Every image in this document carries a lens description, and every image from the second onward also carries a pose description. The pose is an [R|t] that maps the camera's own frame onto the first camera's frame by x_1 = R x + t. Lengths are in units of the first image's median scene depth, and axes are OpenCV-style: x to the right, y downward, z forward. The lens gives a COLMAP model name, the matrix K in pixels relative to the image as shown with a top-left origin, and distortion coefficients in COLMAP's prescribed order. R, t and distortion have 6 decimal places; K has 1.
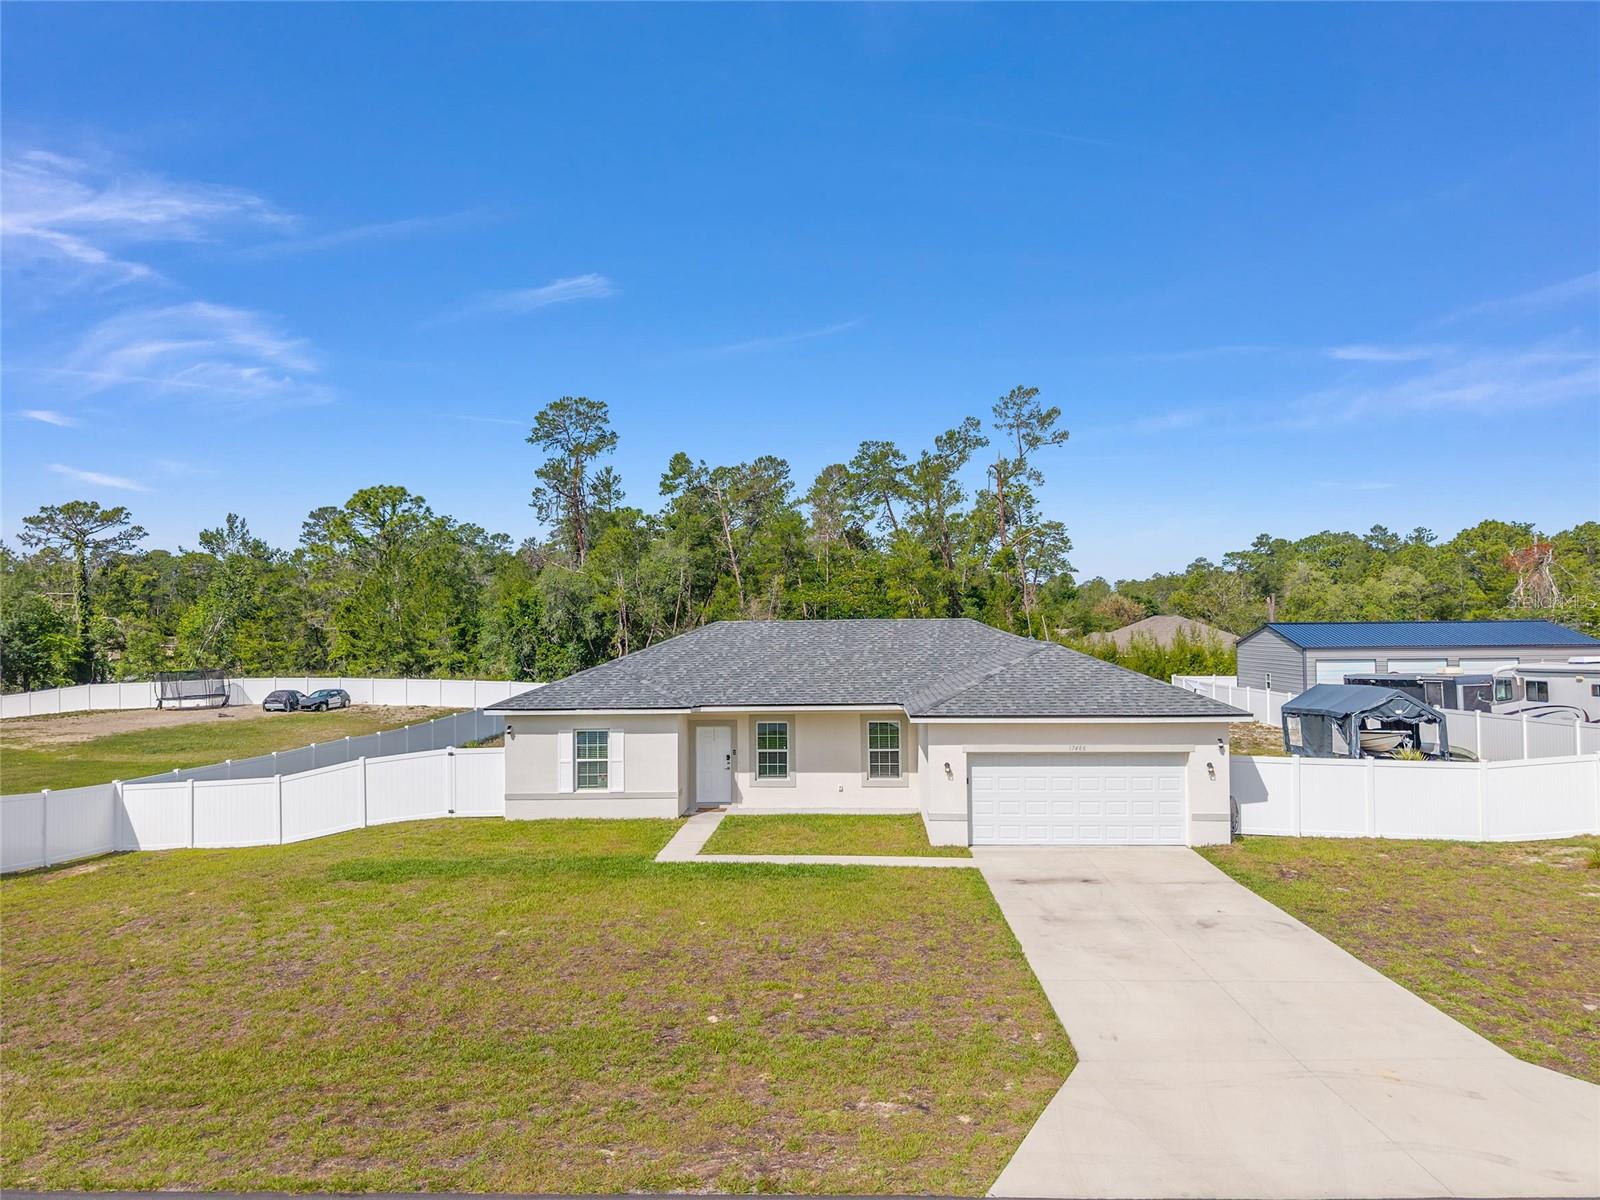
lens RADIAL K [[1070.5, 0, 800.0], [0, 1070.5, 600.0], [0, 0, 1]] dist [0.064340, -0.095525]
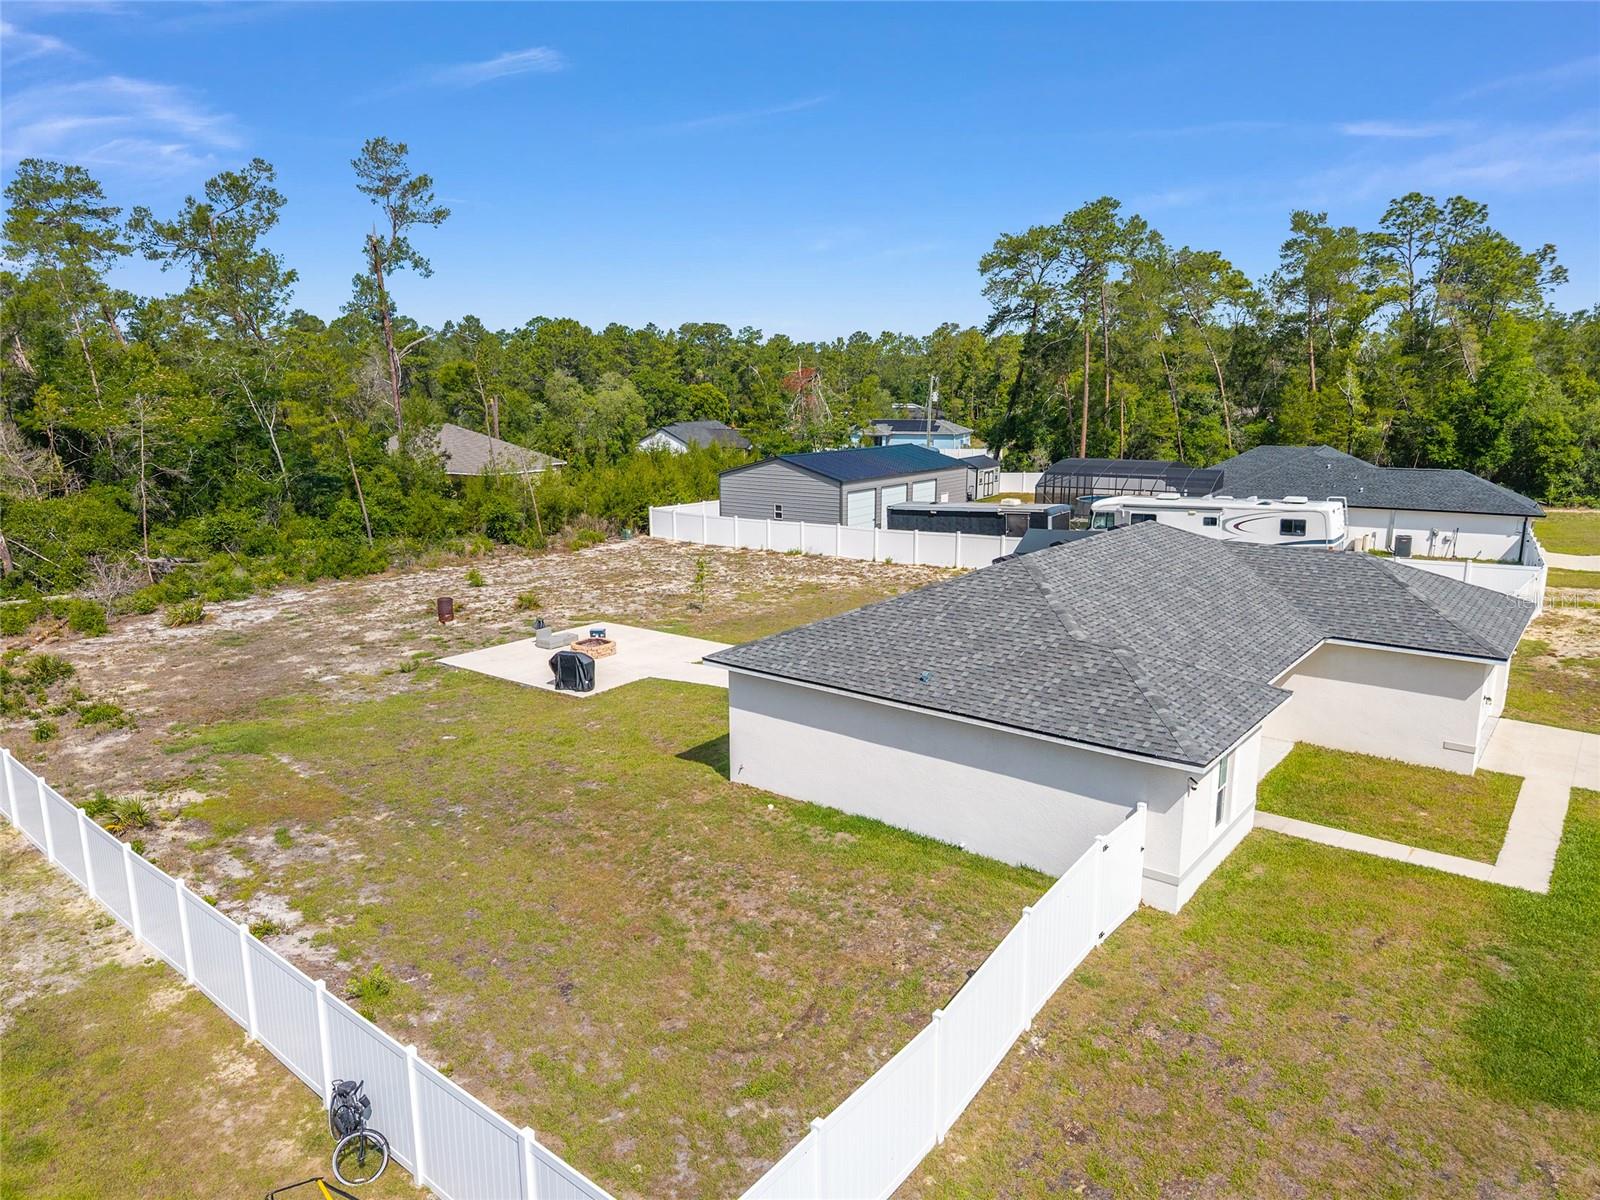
lens RADIAL K [[1071.7, 0, 804.2], [0, 1071.7, 602.1], [0, 0, 1]] dist [0.023693, -0.027026]
pose [[0.564130, -0.155837, 0.810847, -0.647383], [-0.021378, 0.978942, 0.203017, -0.078832], [-0.825409, -0.131862, 0.548919, 0.614505]]
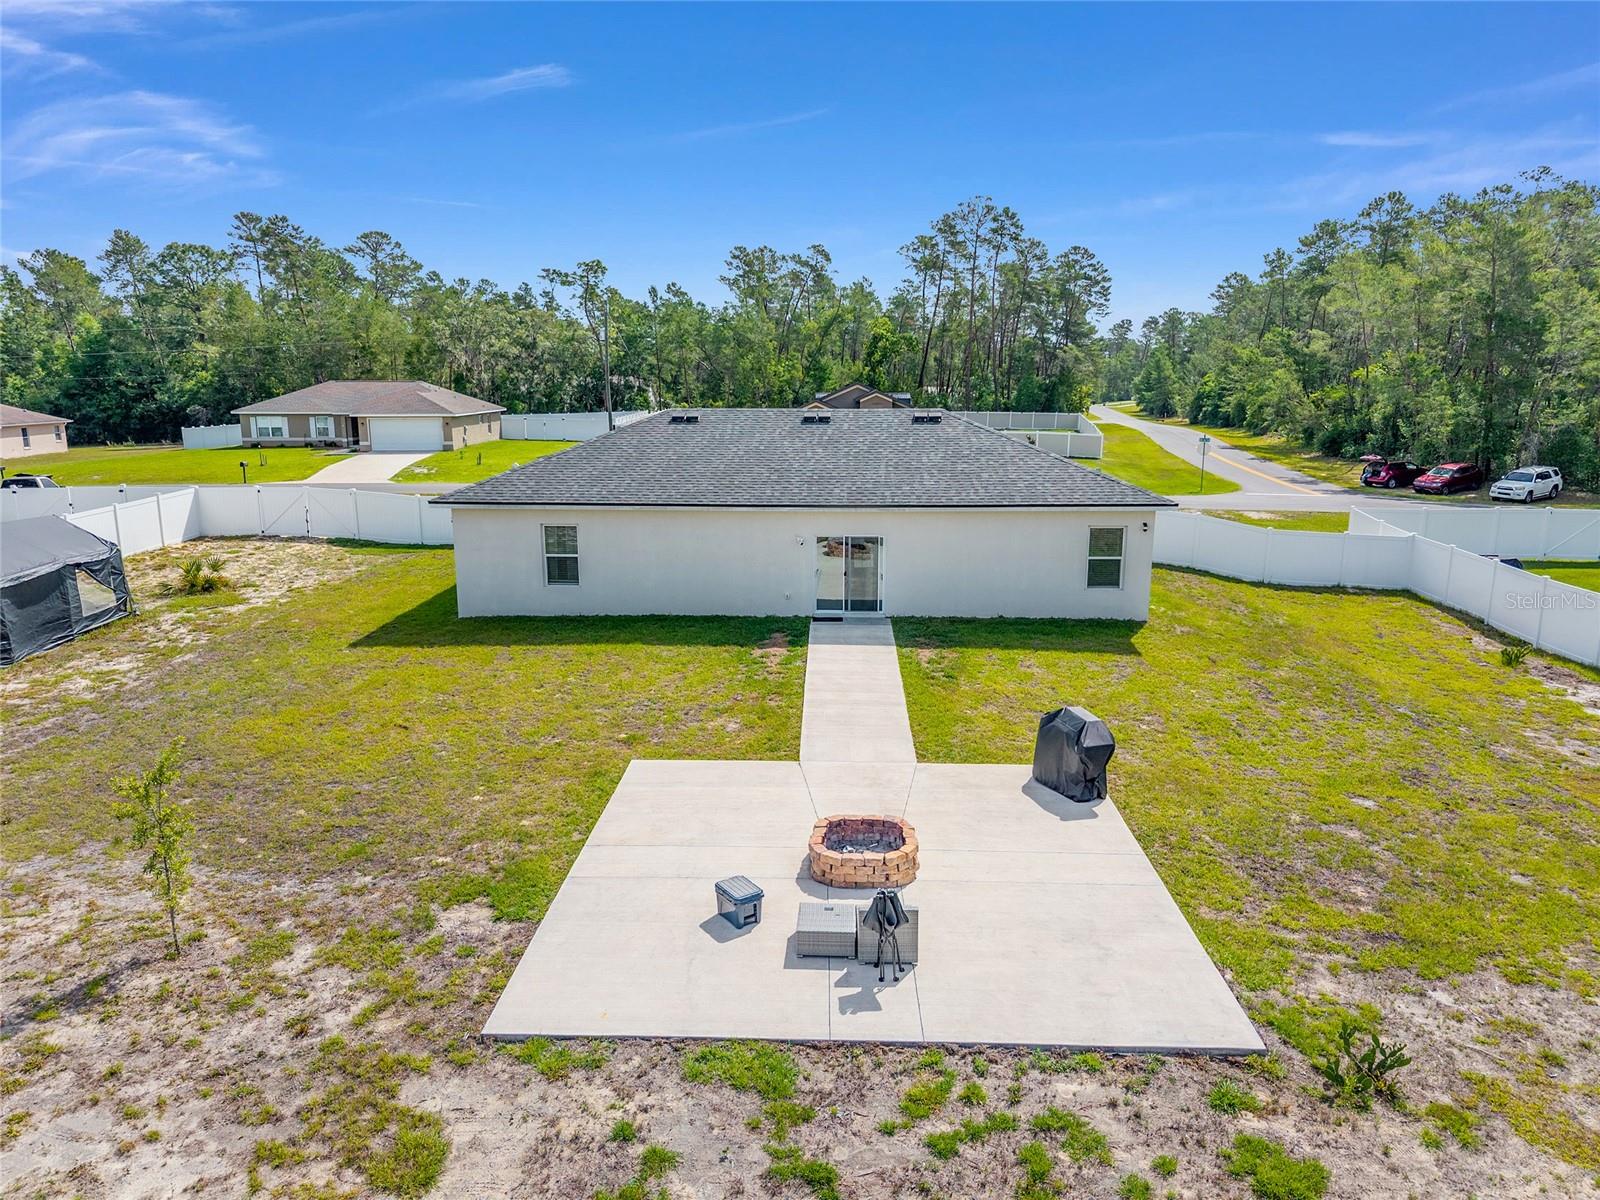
lens RADIAL K [[1071.7, 0, 804.2], [0, 1071.7, 602.1], [0, 0, 1]] dist [0.023693, -0.027026]
pose [[-0.999610, 0.018085, -0.021301, 0.052371], [0.013966, 0.983618, 0.179723, 0.015620], [0.024202, 0.179355, -0.983487, 1.642438]]
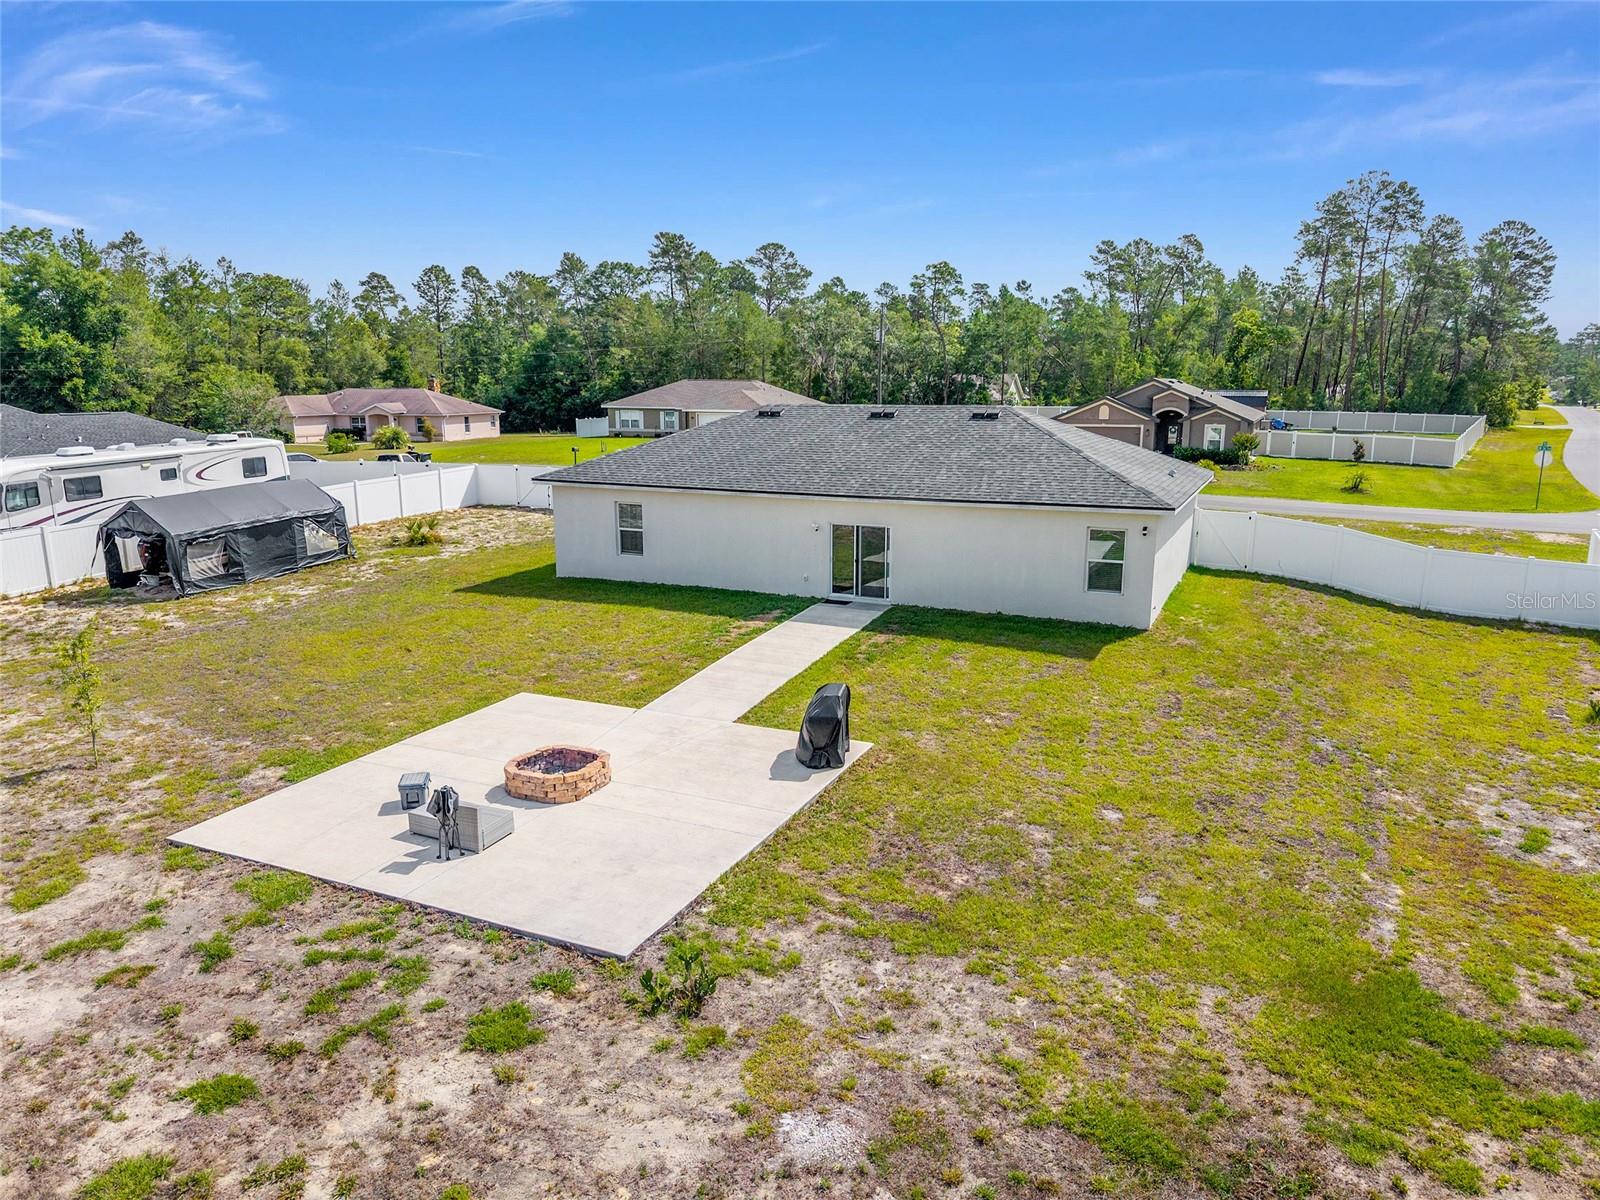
lens RADIAL K [[1071.7, 0, 804.2], [0, 1071.7, 602.1], [0, 0, 1]] dist [0.023693, -0.027026]
pose [[-0.931994, -0.061002, 0.357305, -0.216143], [0.003877, 0.984003, 0.178110, 0.019528], [-0.362454, 0.167383, -0.916848, 1.649571]]
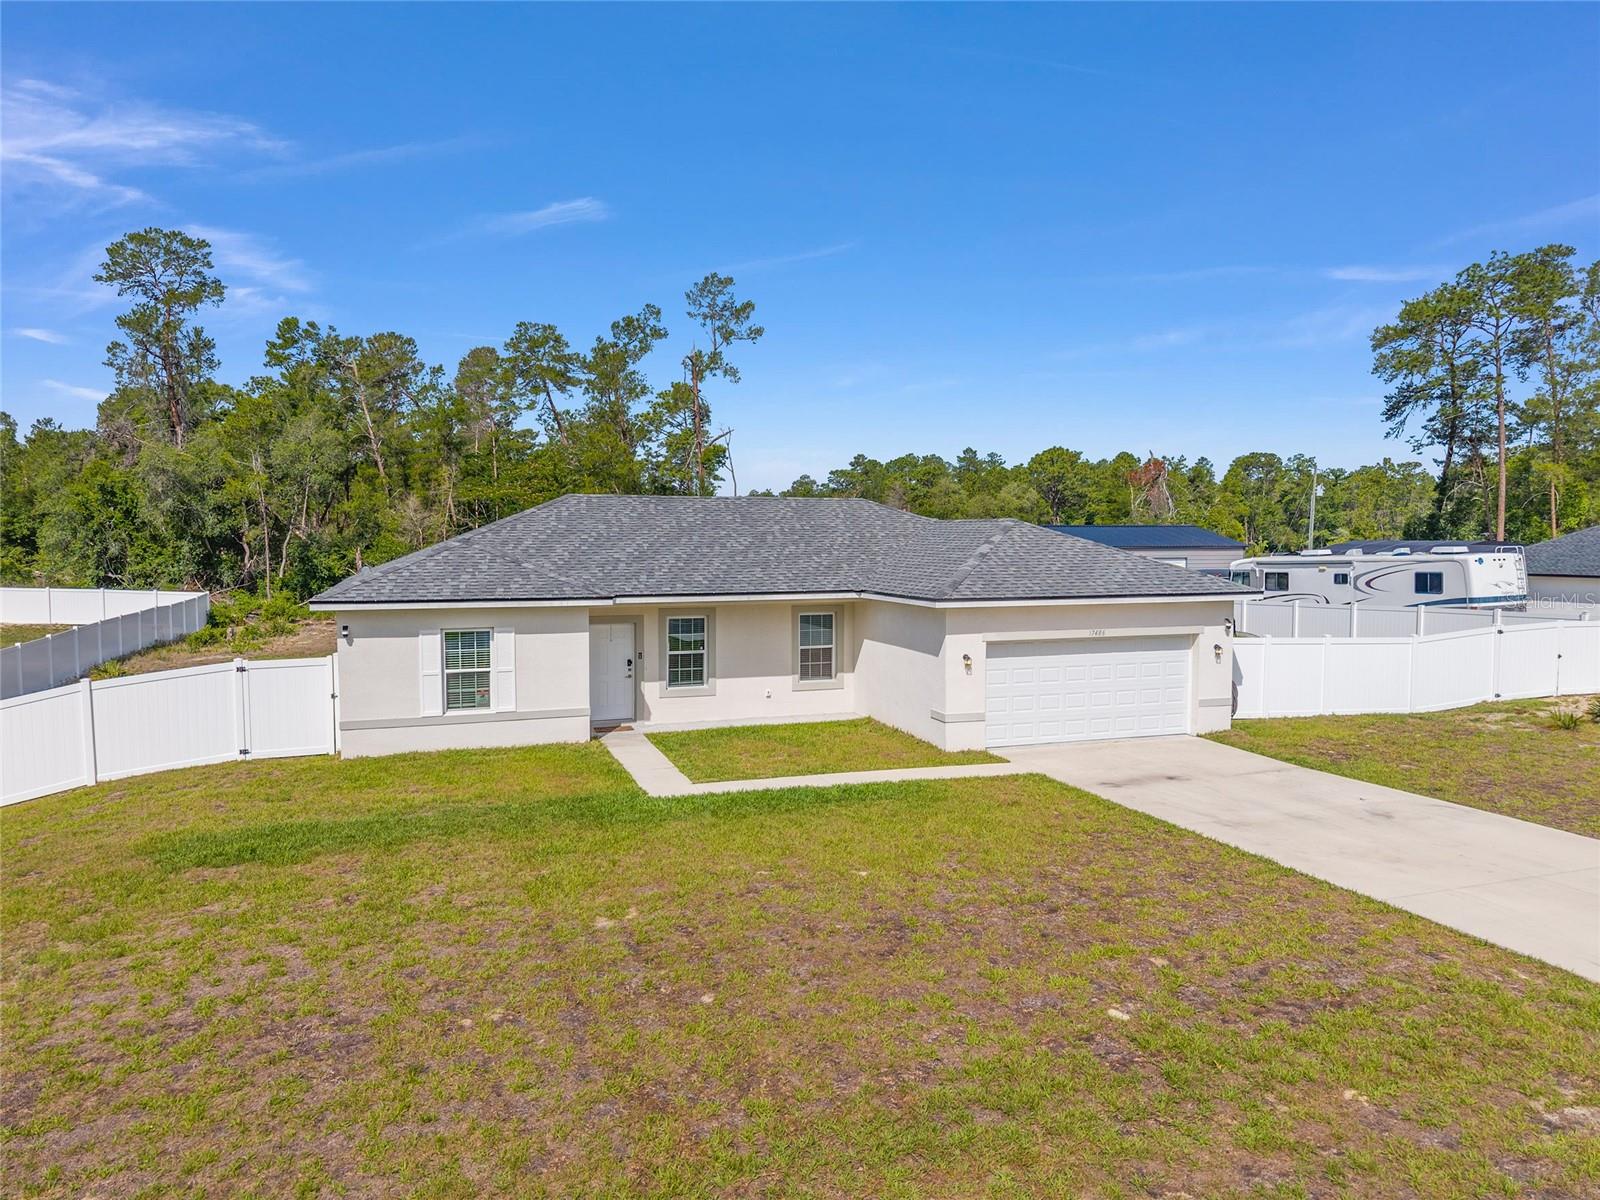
lens RADIAL K [[1071.7, 0, 804.2], [0, 1071.7, 602.1], [0, 0, 1]] dist [0.023693, -0.027026]
pose [[0.922572, -0.012363, 0.385626, -0.190325], [-0.018545, 0.996910, 0.076327, 0.030704], [-0.385378, -0.077569, 0.919493, 0.175462]]
